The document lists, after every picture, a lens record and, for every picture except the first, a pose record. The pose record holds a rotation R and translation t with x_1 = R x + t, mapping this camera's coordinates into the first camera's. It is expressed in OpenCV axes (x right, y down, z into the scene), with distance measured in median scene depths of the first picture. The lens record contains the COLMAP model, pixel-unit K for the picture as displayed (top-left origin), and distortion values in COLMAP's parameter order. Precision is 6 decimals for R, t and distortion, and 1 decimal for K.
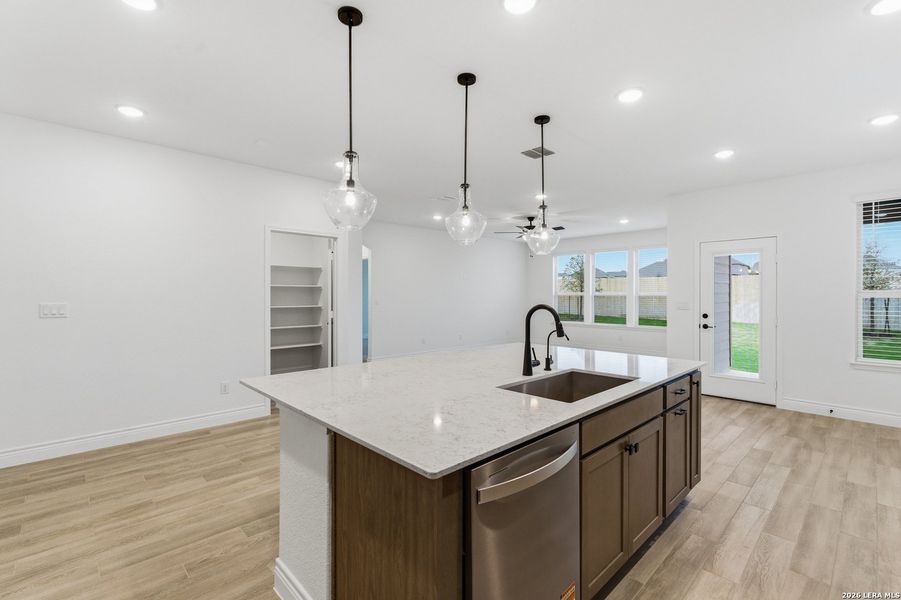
lens RADIAL K [[412.8, 0, 451.0], [0, 412.8, 291.5], [0, 0, 1]] dist [-0.005430, 0.001699]
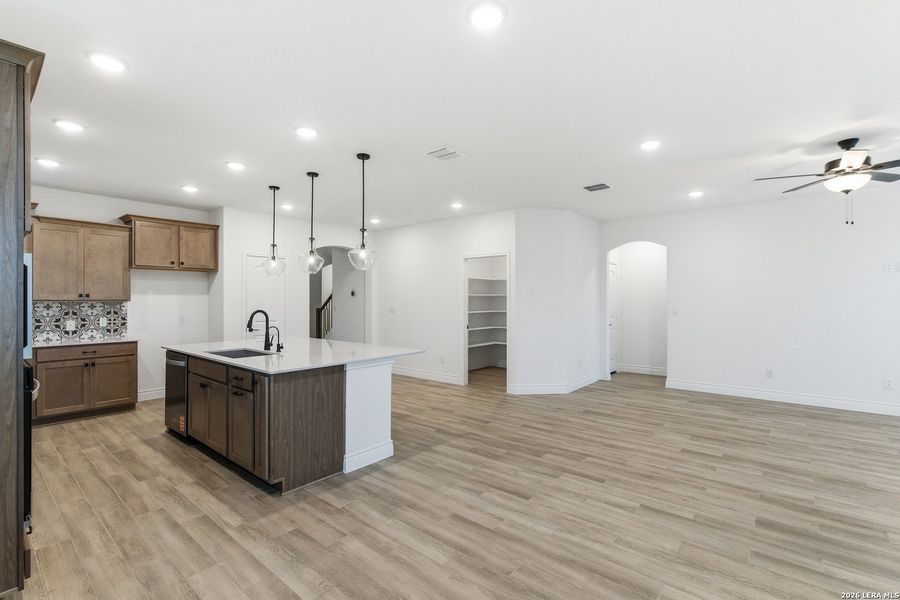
lens RADIAL K [[412.3, 0, 443.4], [0, 412.3, 299.0], [0, 0, 1]] dist [-0.005430, 0.001699]
pose [[0.087792, -0.003503, -0.996133, 1.536229], [0.008166, 0.999963, -0.002797, -0.003007], [0.996105, -0.007889, 0.087818, 1.228396]]
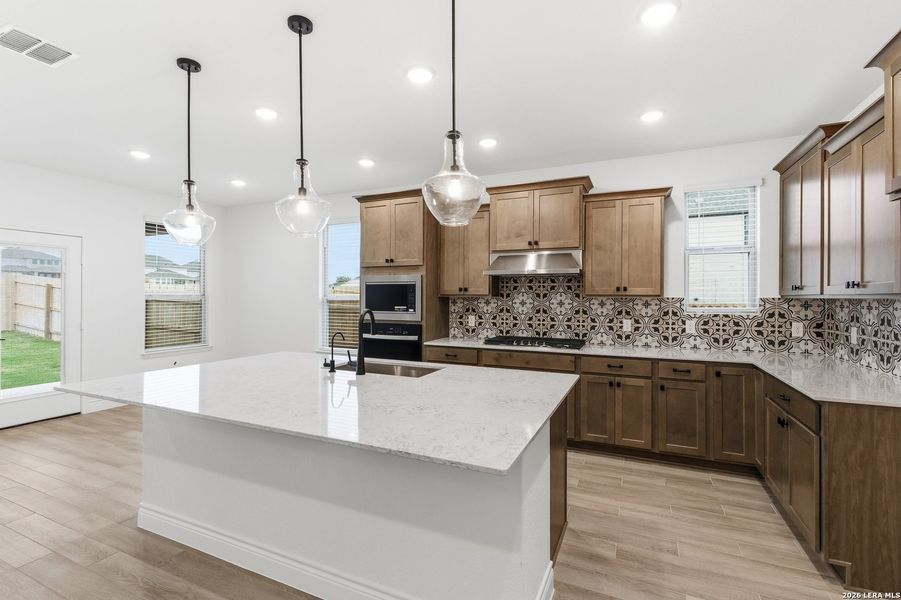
lens RADIAL K [[412.8, 0, 451.8], [0, 412.8, 299.1], [0, 0, 1]] dist [-0.005430, 0.001699]
pose [[-0.362366, -0.007898, 0.932002, -0.693628], [-0.011589, 0.999925, 0.003968, -0.000745], [-0.931964, -0.009363, -0.362430, 0.906132]]
